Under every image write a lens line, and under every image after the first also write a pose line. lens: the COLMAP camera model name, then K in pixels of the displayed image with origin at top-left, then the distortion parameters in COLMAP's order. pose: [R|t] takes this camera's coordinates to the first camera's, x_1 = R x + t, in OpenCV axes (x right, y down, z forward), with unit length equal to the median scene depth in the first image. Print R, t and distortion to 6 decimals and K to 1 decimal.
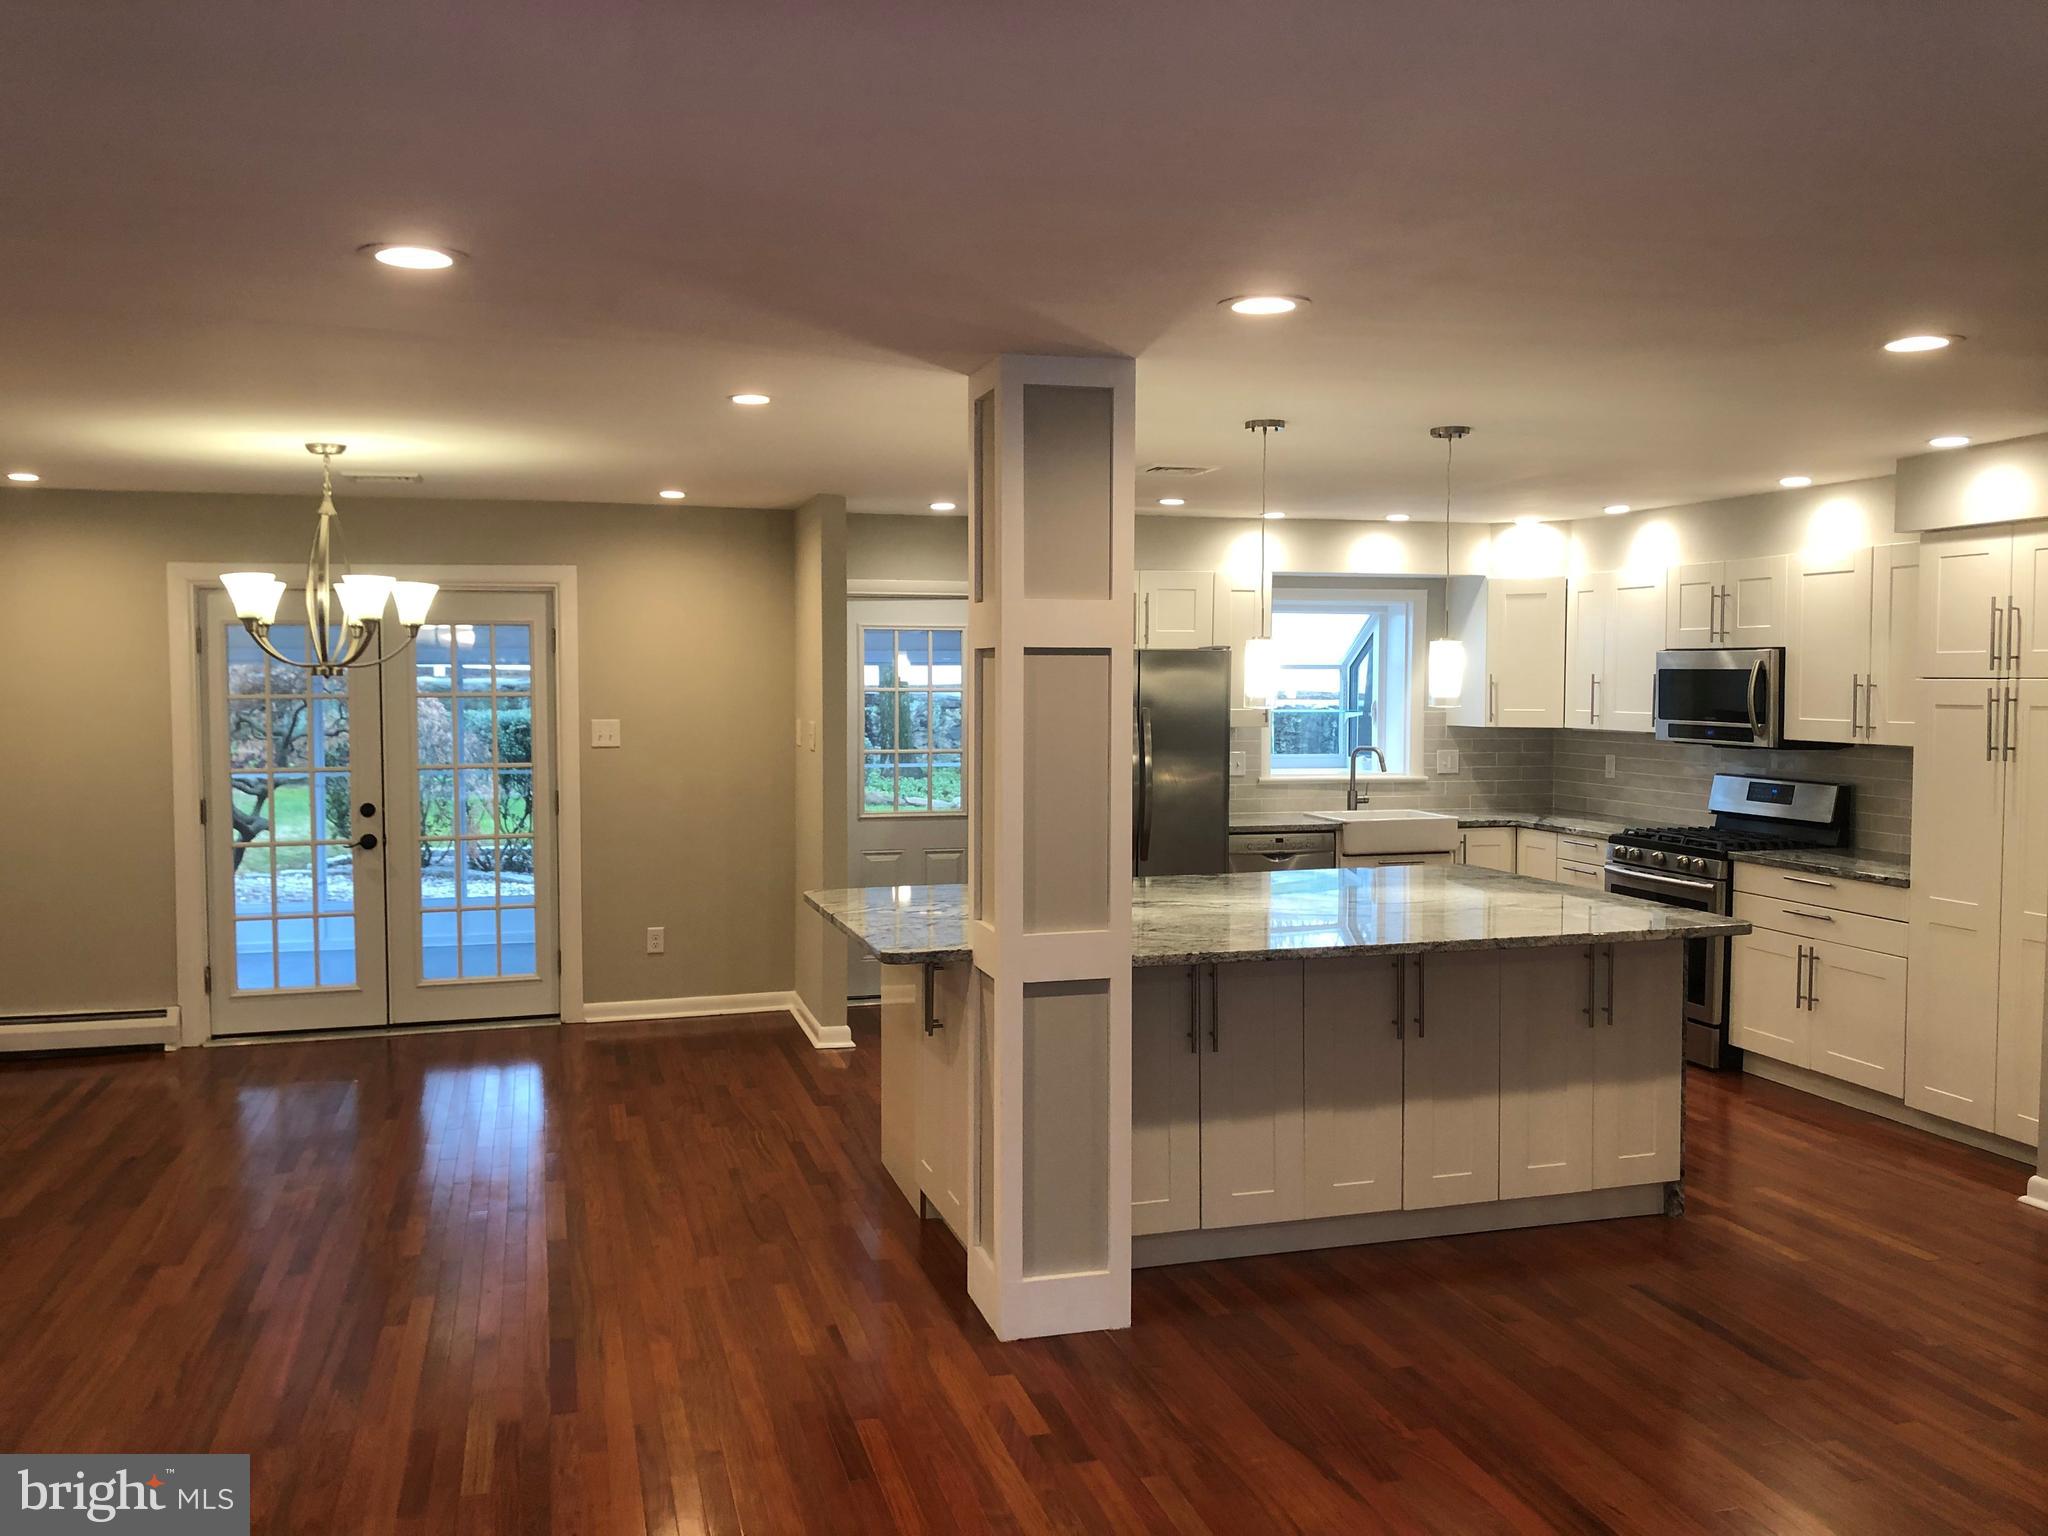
lens RADIAL K [[1695.6, 0, 1019.3], [0, 1695.6, 743.1], [0, 0, 1]] dist [0.062164, -0.103739]
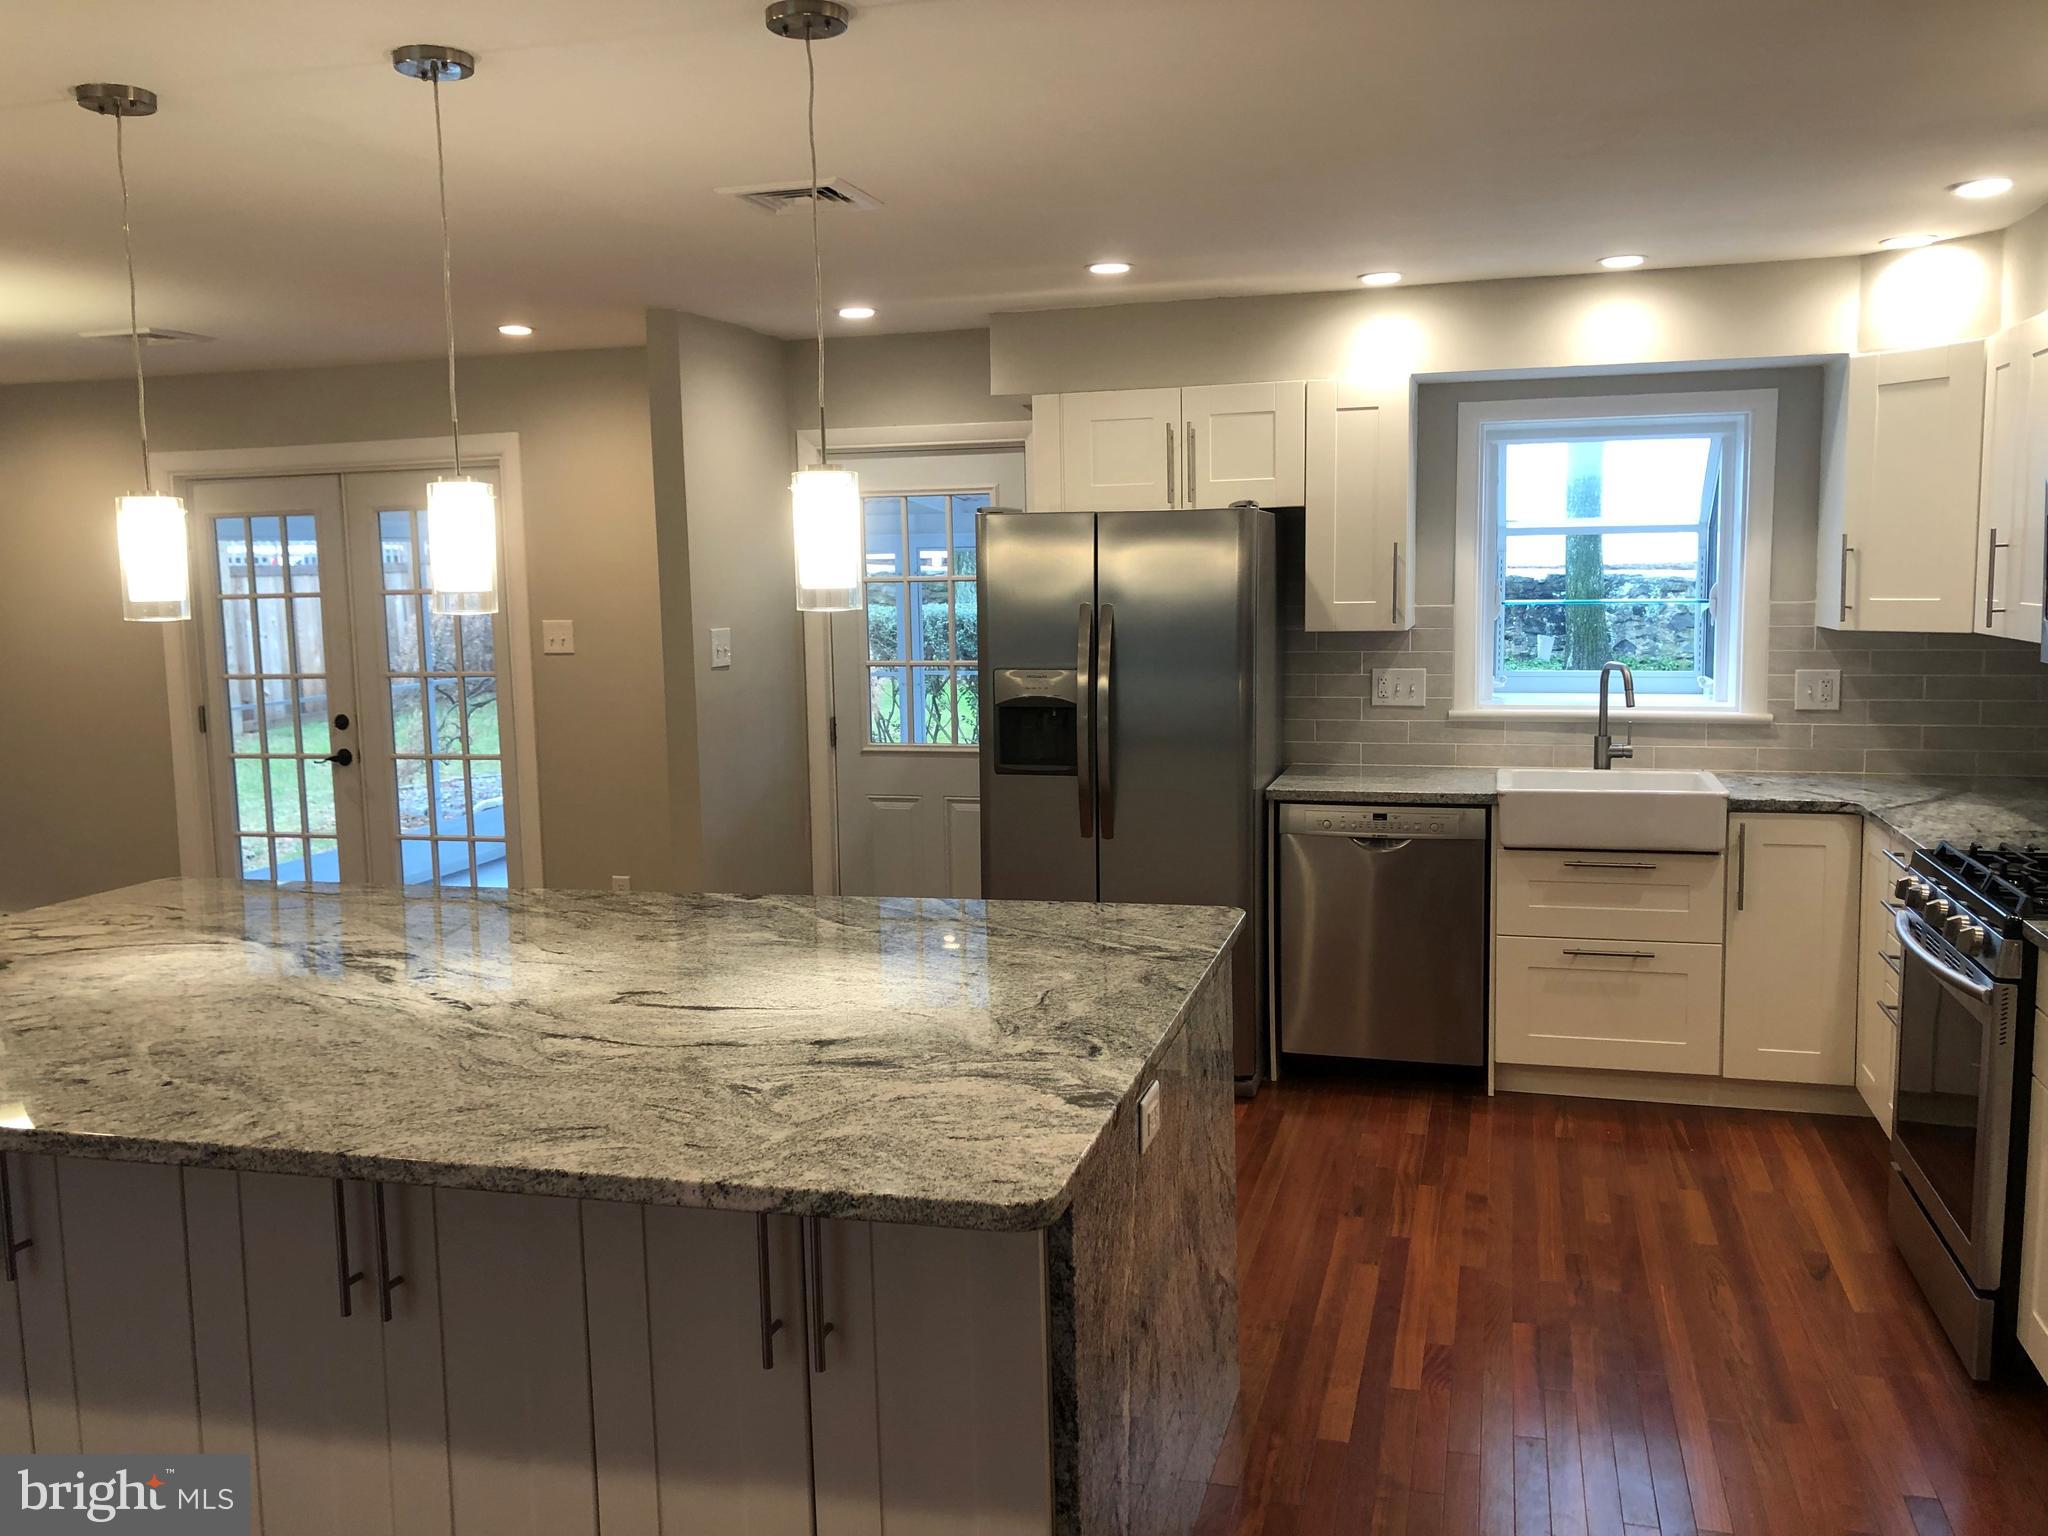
lens RADIAL K [[1688.7, 0, 1023.2], [0, 1688.7, 738.1], [0, 0, 1]] dist [0.029890, 0.007113]
pose [[0.844388, 0.037607, -0.534411, 0.416758], [-0.002220, 0.997770, 0.066706, -0.013169], [0.535728, -0.055140, 0.842588, 0.467272]]
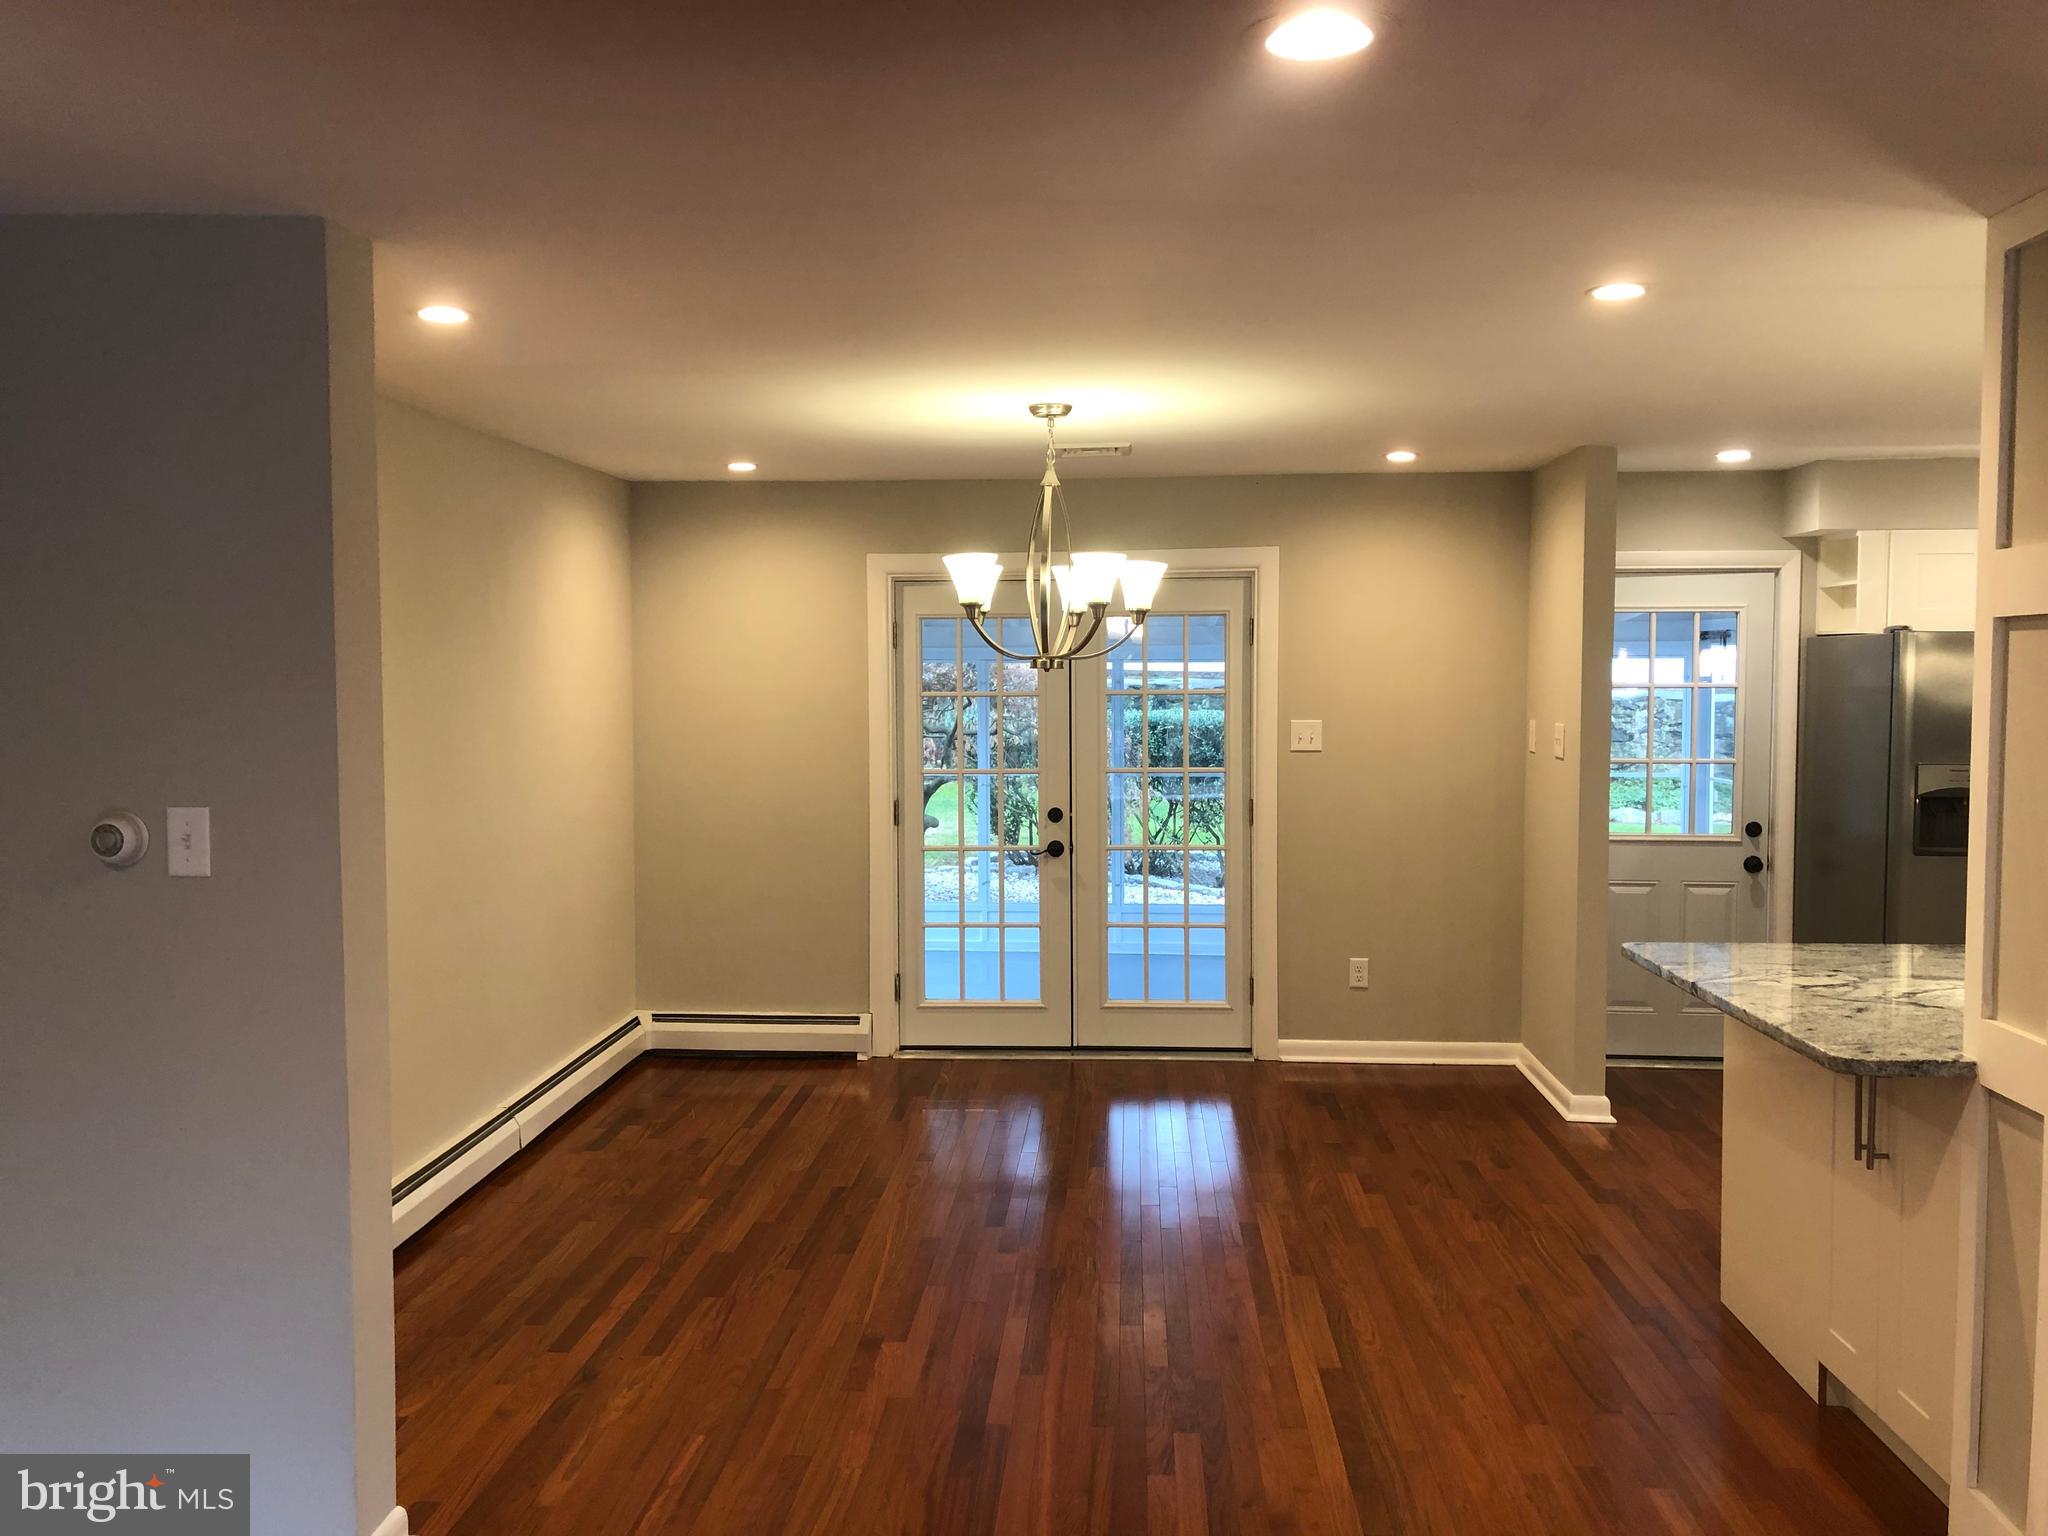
lens RADIAL K [[1683.6, 0, 1024.0], [0, 1683.6, 768.0], [0, 0, 1]] dist [0.125747, -0.166125]
pose [[0.943972, 0.018339, -0.329517, -0.100564], [-0.013494, 0.999765, 0.016985, -0.002094], [0.329751, -0.011587, 0.943997, 0.134074]]
